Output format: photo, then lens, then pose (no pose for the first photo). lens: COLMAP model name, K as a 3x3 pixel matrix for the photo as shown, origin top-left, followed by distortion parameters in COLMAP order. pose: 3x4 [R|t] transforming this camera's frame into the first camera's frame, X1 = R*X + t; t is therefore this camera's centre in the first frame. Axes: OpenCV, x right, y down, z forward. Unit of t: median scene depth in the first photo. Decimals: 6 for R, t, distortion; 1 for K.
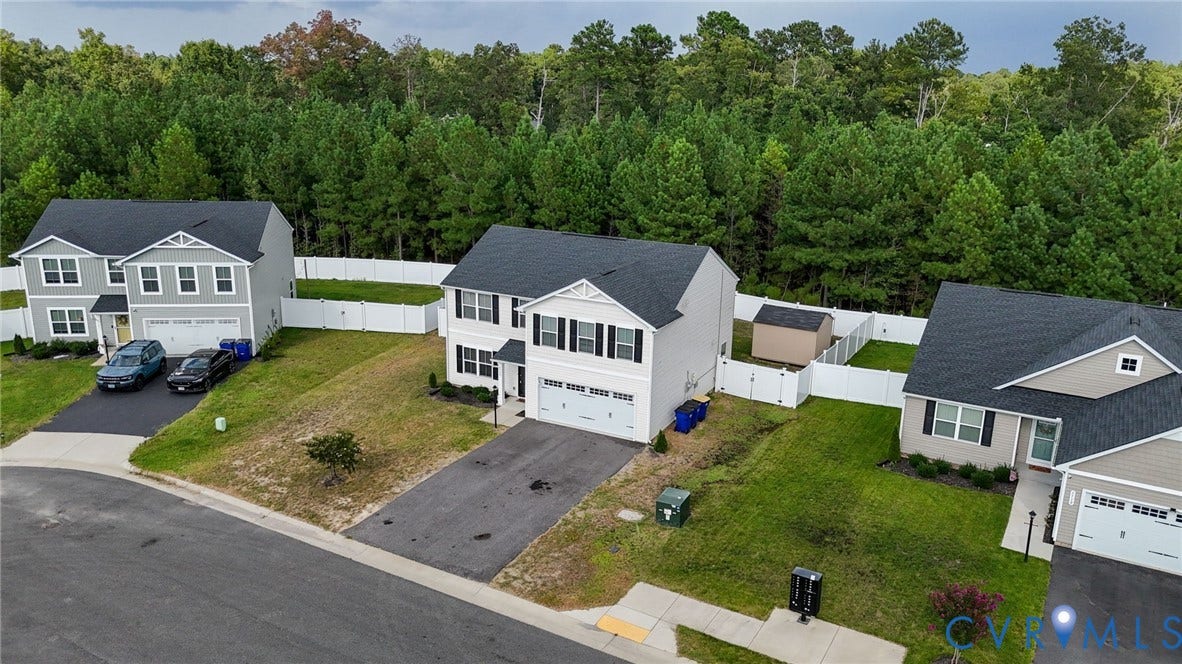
lens RADIAL K [[875.9, 0, 588.5], [0, 875.9, 326.7], [0, 0, 1]] dist [0.073007, -0.071122]
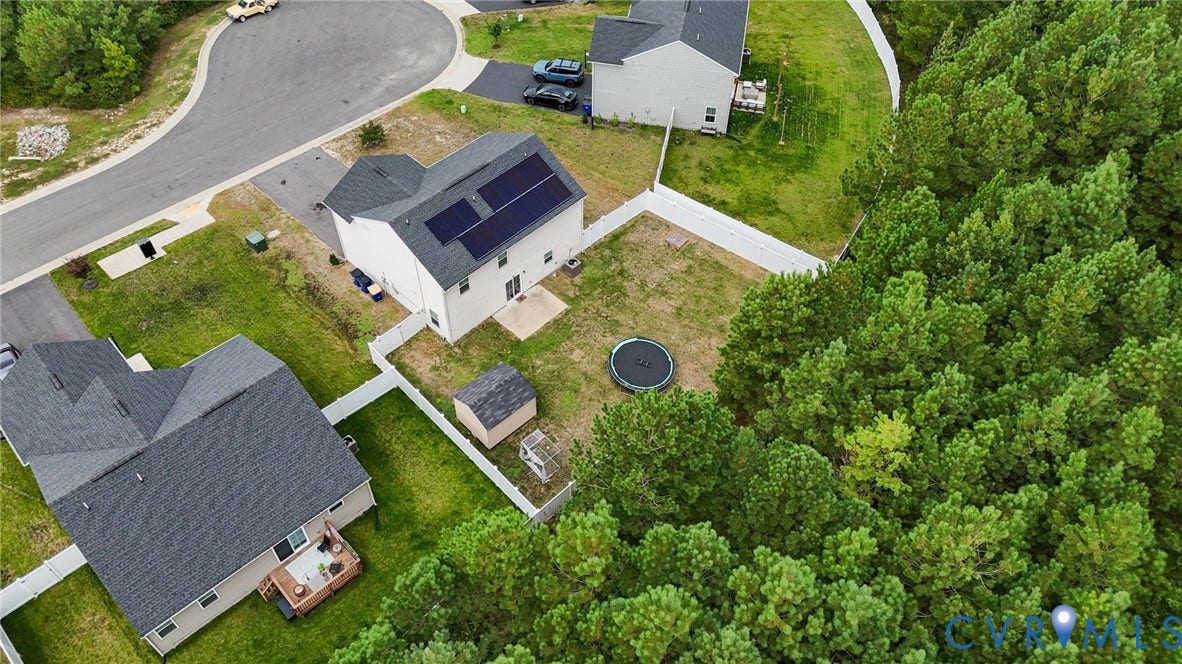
lens RADIAL K [[875.9, 0, 587.1], [0, 875.9, 333.9], [0, 0, 1]] dist [0.073007, -0.071122]
pose [[-0.275423, 0.712031, -0.645875, 1.032791], [-0.273439, 0.586083, 0.762718, -1.081670], [0.921614, 0.386677, 0.033276, 1.335635]]
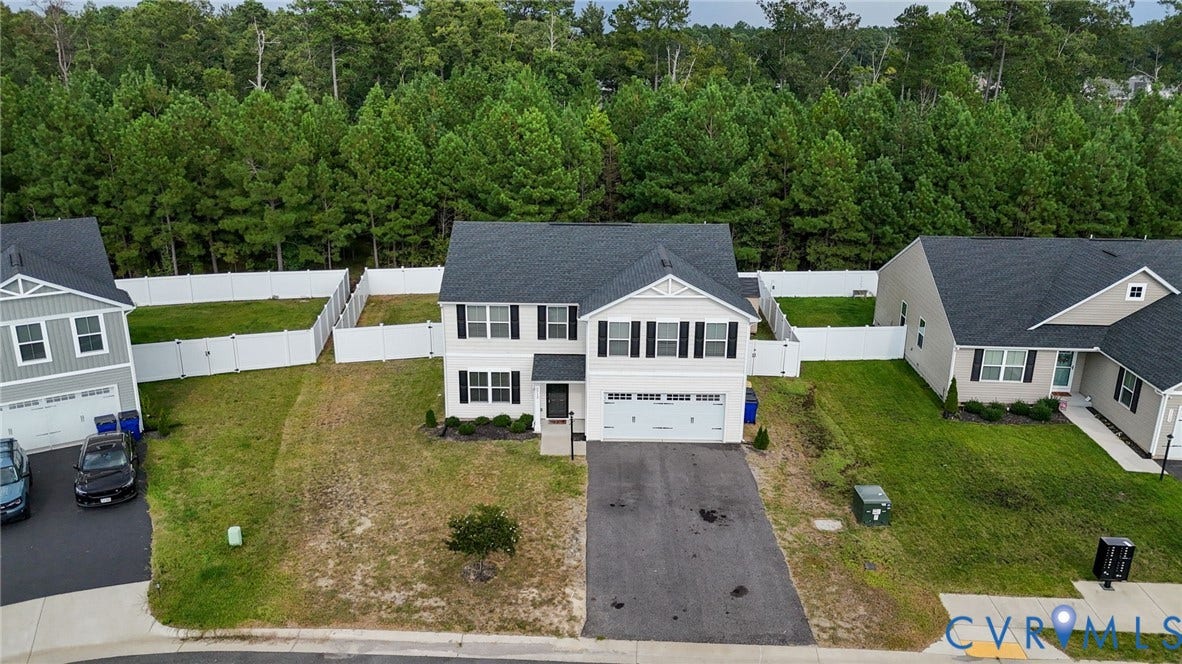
lens RADIAL K [[875.9, 0, 590.0], [0, 875.9, 331.6], [0, 0, 1]] dist [0.073007, -0.071122]
pose [[0.888628, -0.148411, 0.433953, -0.437719], [0.128001, 0.988852, 0.076071, -0.070153], [-0.440405, -0.012053, 0.897718, 0.225814]]
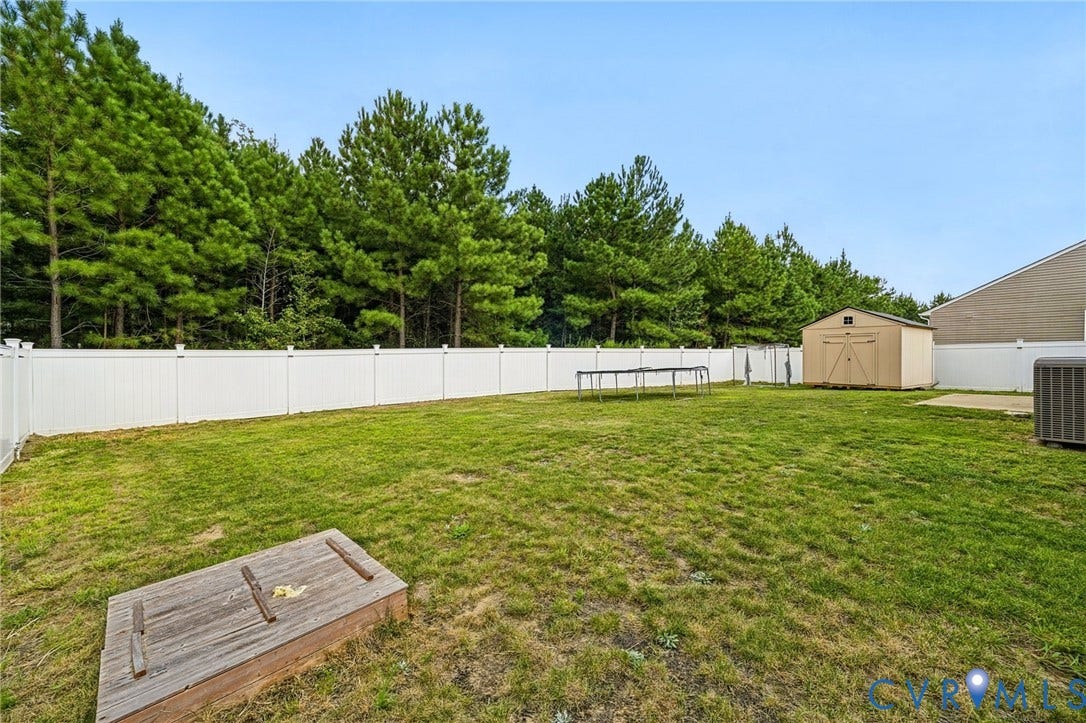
lens RADIAL K [[431.6, 0, 546.2], [0, 431.6, 357.1], [0, 0, 1]] dist [-0.009204, 0.002923]
pose [[0.402501, -0.021382, 0.915170, -0.207973], [0.247388, 0.965069, -0.086256, -0.021524], [-0.881358, 0.261120, 0.393731, 1.406002]]
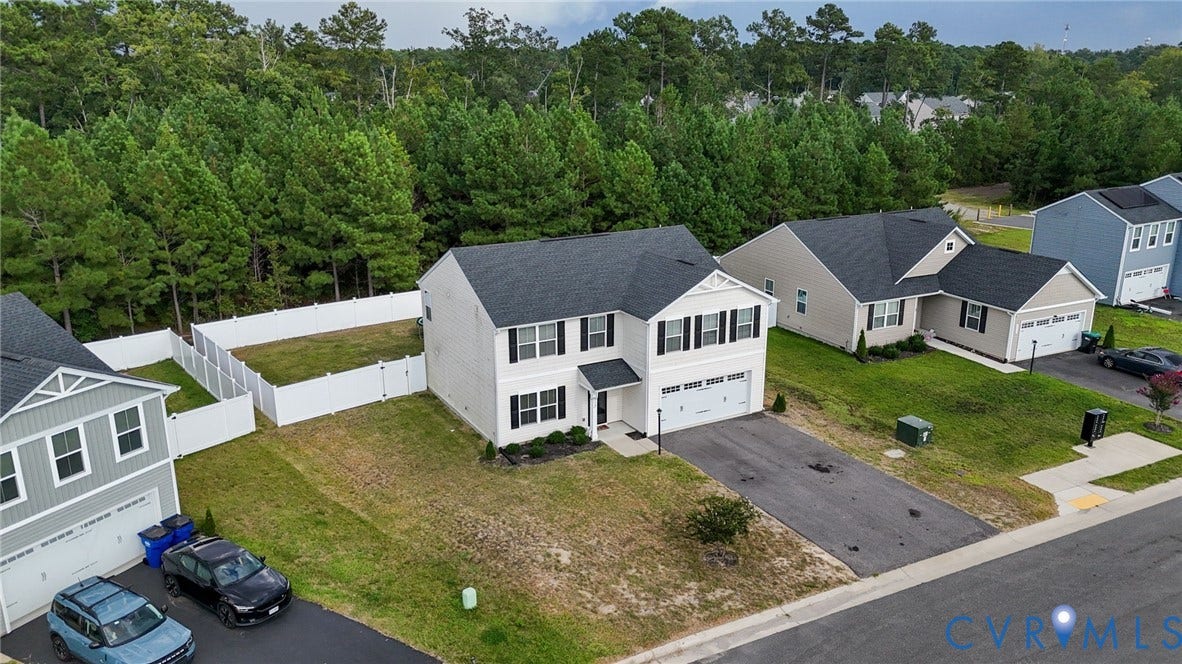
lens RADIAL K [[875.9, 0, 592.5], [0, 875.9, 333.3], [0, 0, 1]] dist [0.073007, -0.071122]
pose [[0.544587, -0.256244, 0.798601, -0.824703], [0.233872, 0.960812, 0.148809, -0.153993], [-0.805437, 0.105731, 0.583174, 0.510141]]
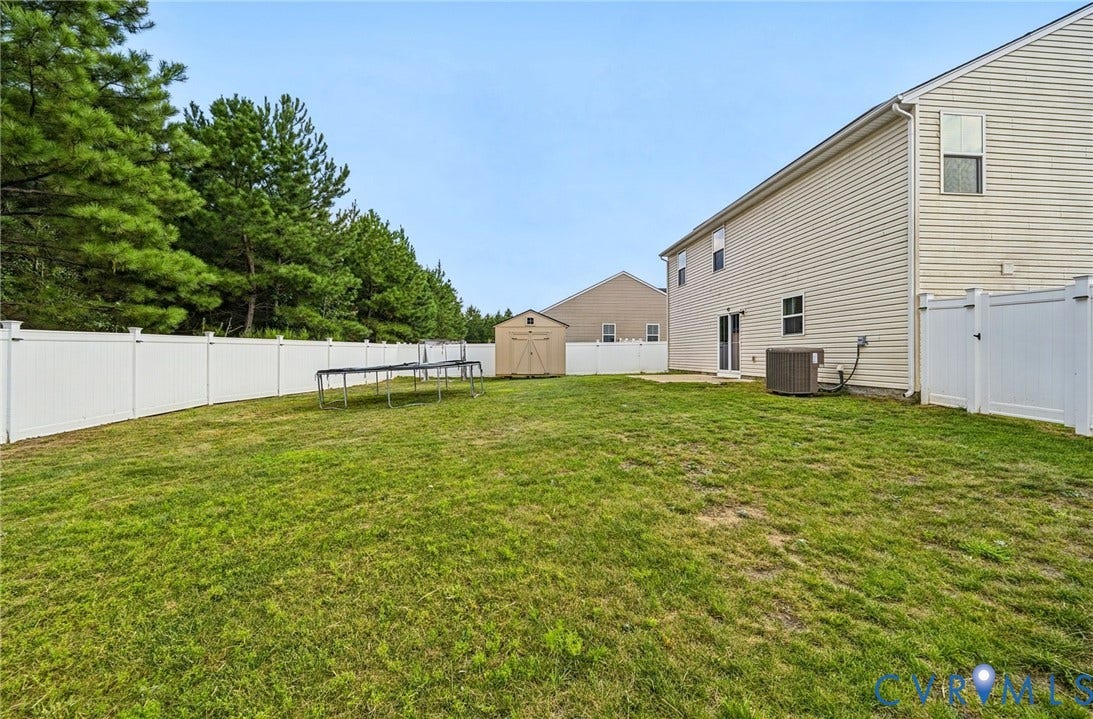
lens RADIAL K [[437.5, 0, 547.1], [0, 437.5, 355.5], [0, 0, 1]] dist [-0.007897, -0.000348]
pose [[-0.540357, -0.019608, 0.841207, -0.152807], [0.214558, 0.963470, 0.160281, -0.057015], [-0.813621, 0.267096, -0.516411, 1.555854]]
